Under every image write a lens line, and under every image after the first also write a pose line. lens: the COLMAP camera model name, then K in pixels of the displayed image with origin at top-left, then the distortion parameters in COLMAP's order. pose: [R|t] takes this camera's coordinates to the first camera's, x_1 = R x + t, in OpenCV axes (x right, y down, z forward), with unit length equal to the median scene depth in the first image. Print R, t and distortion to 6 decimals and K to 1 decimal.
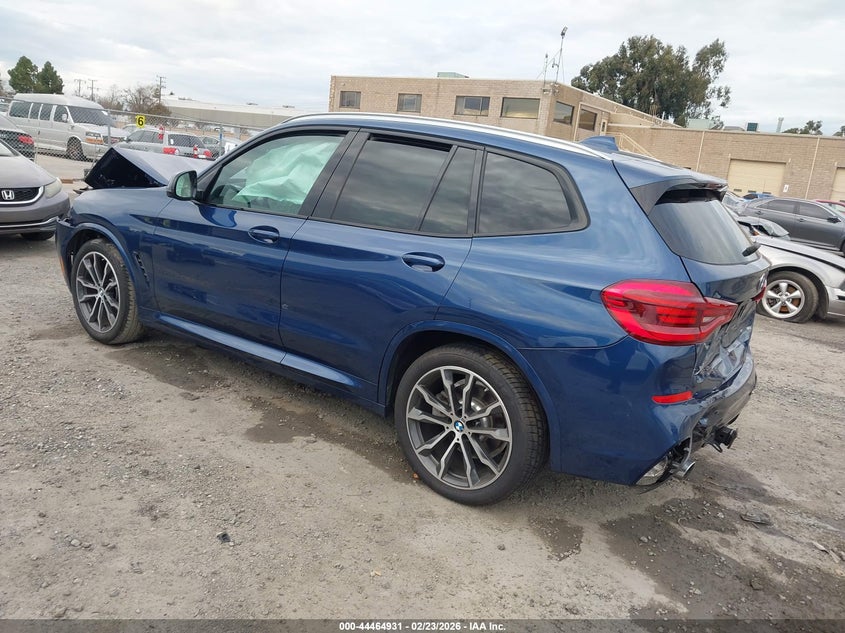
lens RADIAL K [[701.4, 0, 418.4], [0, 701.4, 315.2], [0, 0, 1]] dist [-0.001750, 0.003096]
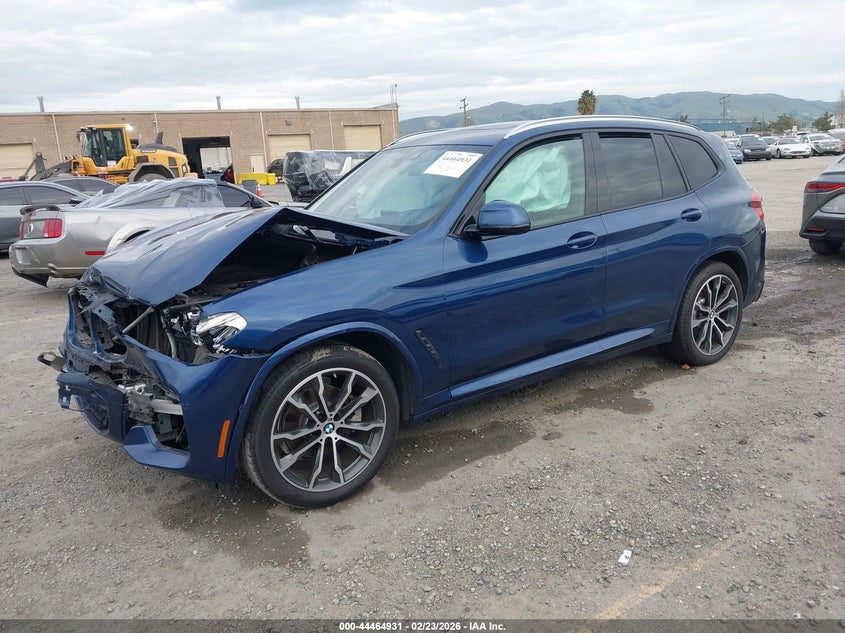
lens RADIAL K [[701.4, 0, 423.2], [0, 701.4, 312.5], [0, 0, 1]] dist [-0.001750, 0.003096]
pose [[0.272479, -0.342805, 0.899022, -1.295883], [0.285558, 0.921089, 0.264672, -0.371588], [-0.918810, 0.184605, 0.348868, 0.900390]]
